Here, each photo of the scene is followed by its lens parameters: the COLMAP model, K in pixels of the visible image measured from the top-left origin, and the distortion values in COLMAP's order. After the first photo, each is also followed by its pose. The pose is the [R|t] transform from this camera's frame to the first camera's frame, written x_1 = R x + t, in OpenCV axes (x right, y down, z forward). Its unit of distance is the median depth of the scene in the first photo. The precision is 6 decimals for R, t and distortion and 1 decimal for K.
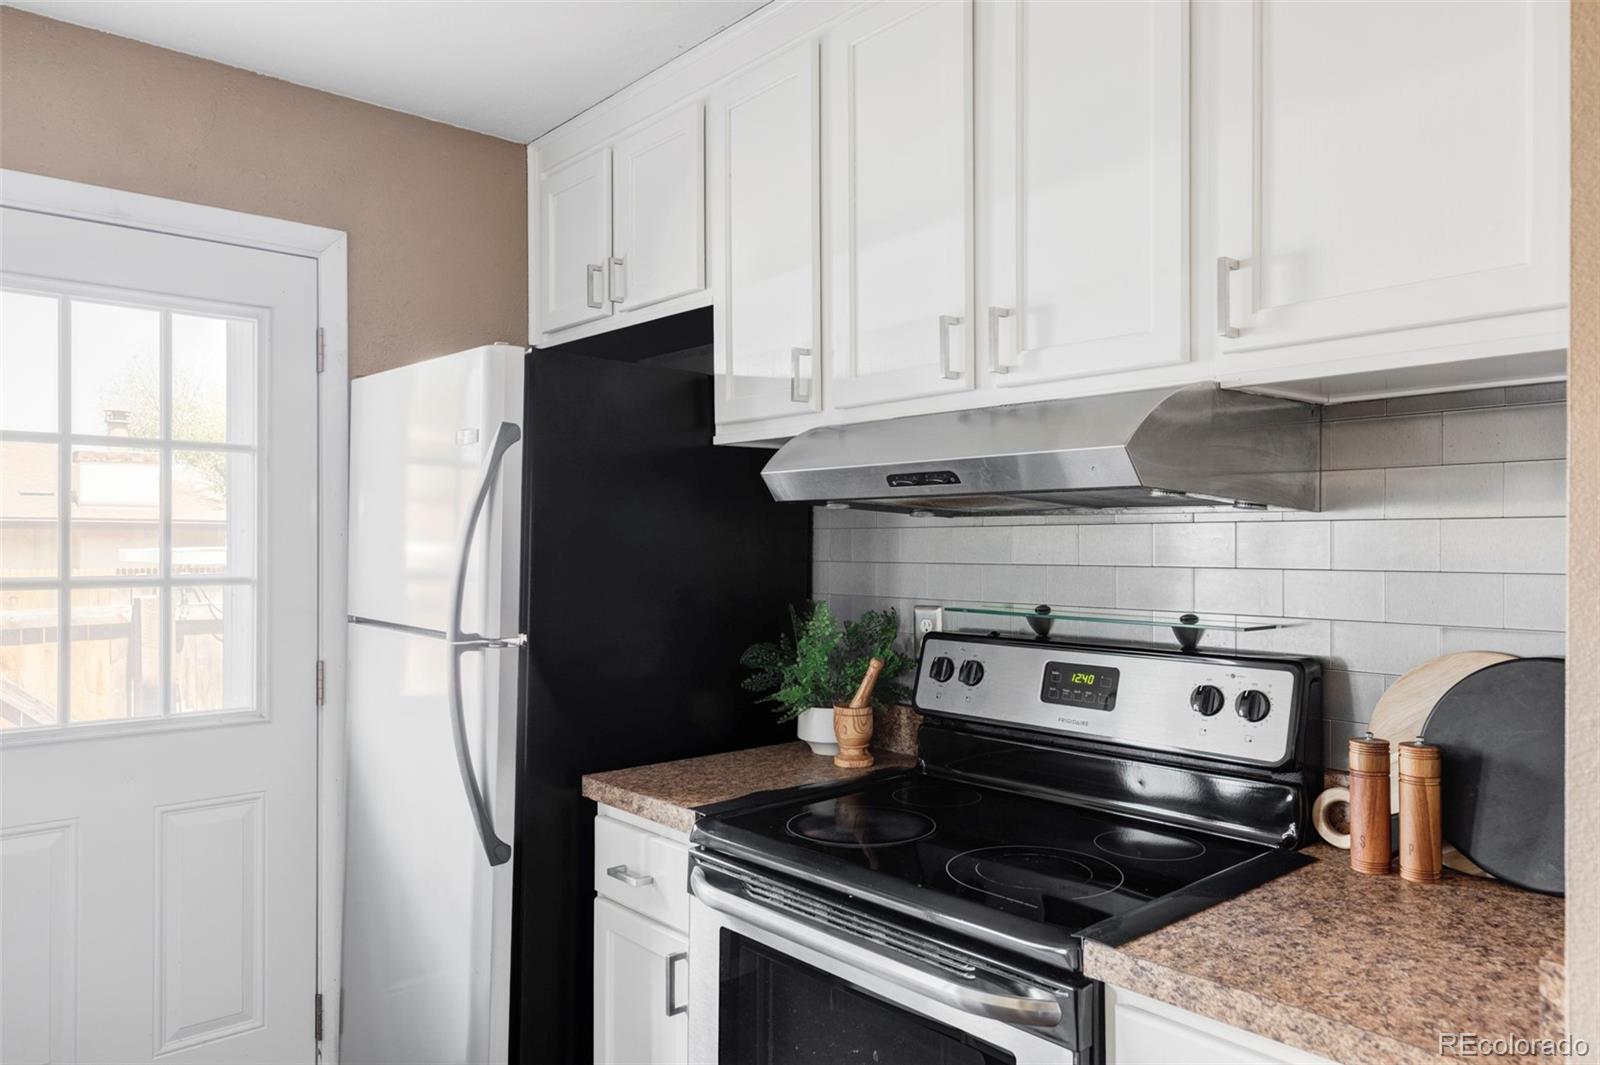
lens RADIAL K [[1087.5, 0, 800.0], [0, 1087.5, 532.5], [0, 0, 1]] dist [0.004120, 0.003987]
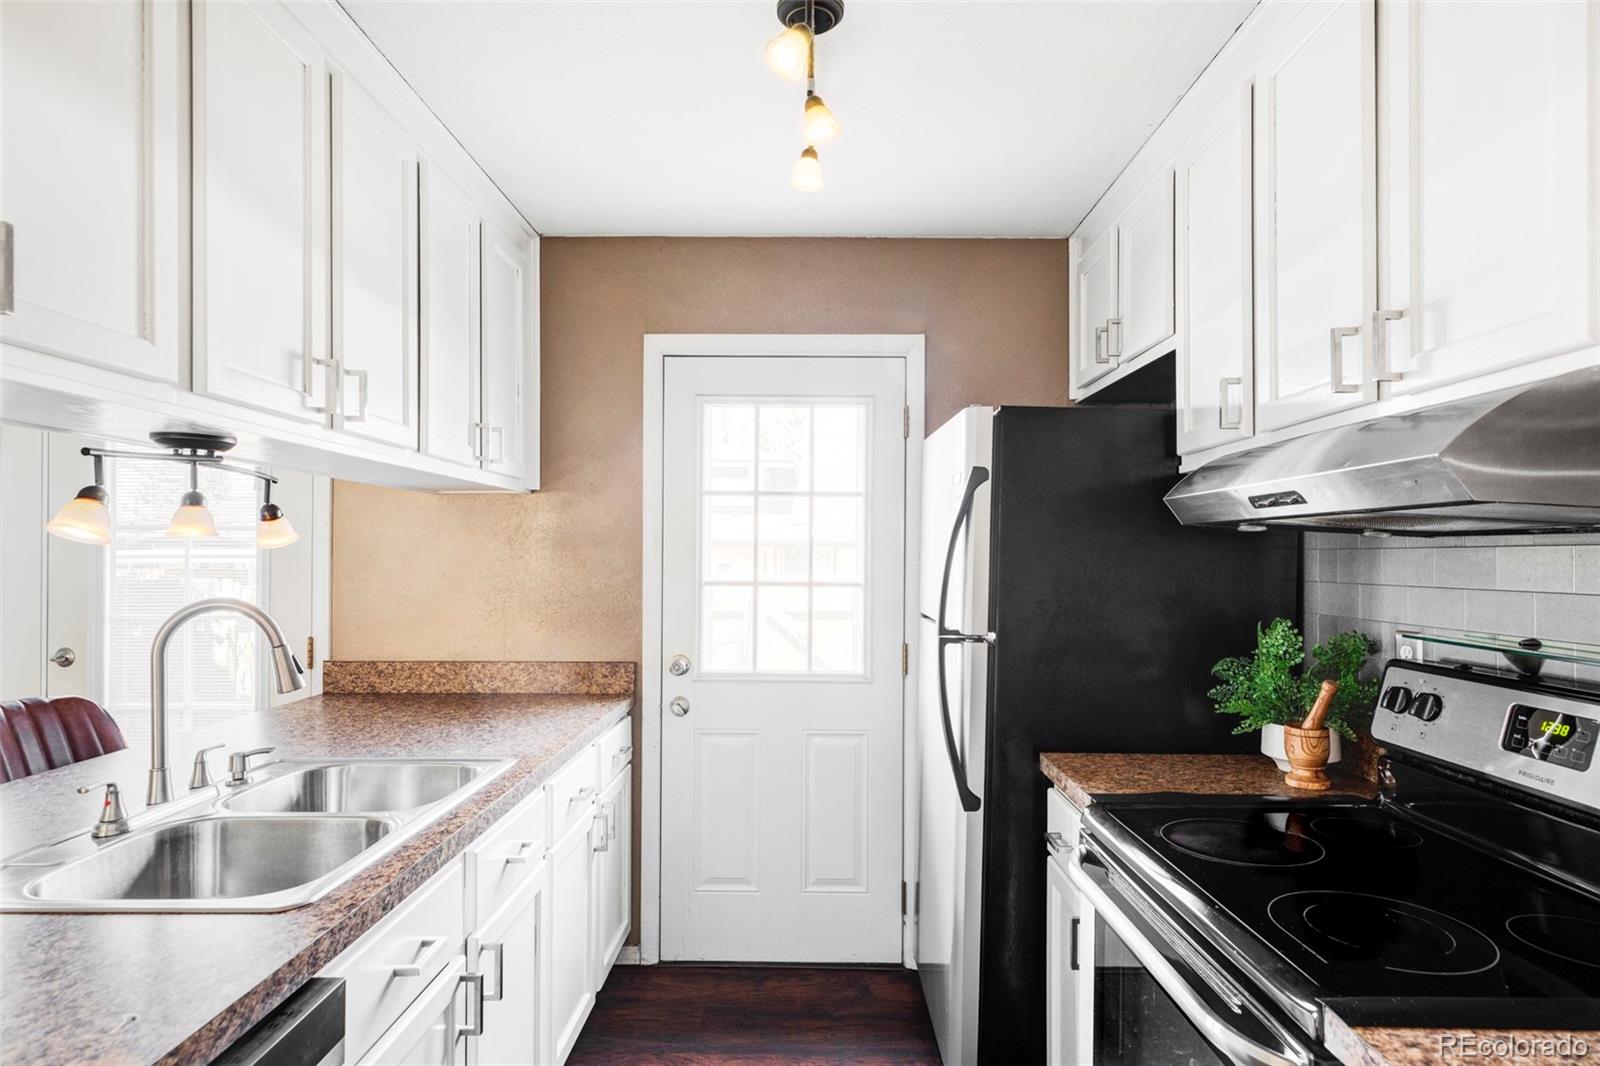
lens RADIAL K [[861.9, 0, 800.4], [0, 861.9, 543.5], [0, 0, 1]] dist [0.001070, -0.000693]
pose [[0.743026, -0.004097, -0.669250, 0.248088], [-0.001402, 0.999970, -0.007679, -0.002589], [0.669261, 0.006644, 0.742998, 0.103673]]
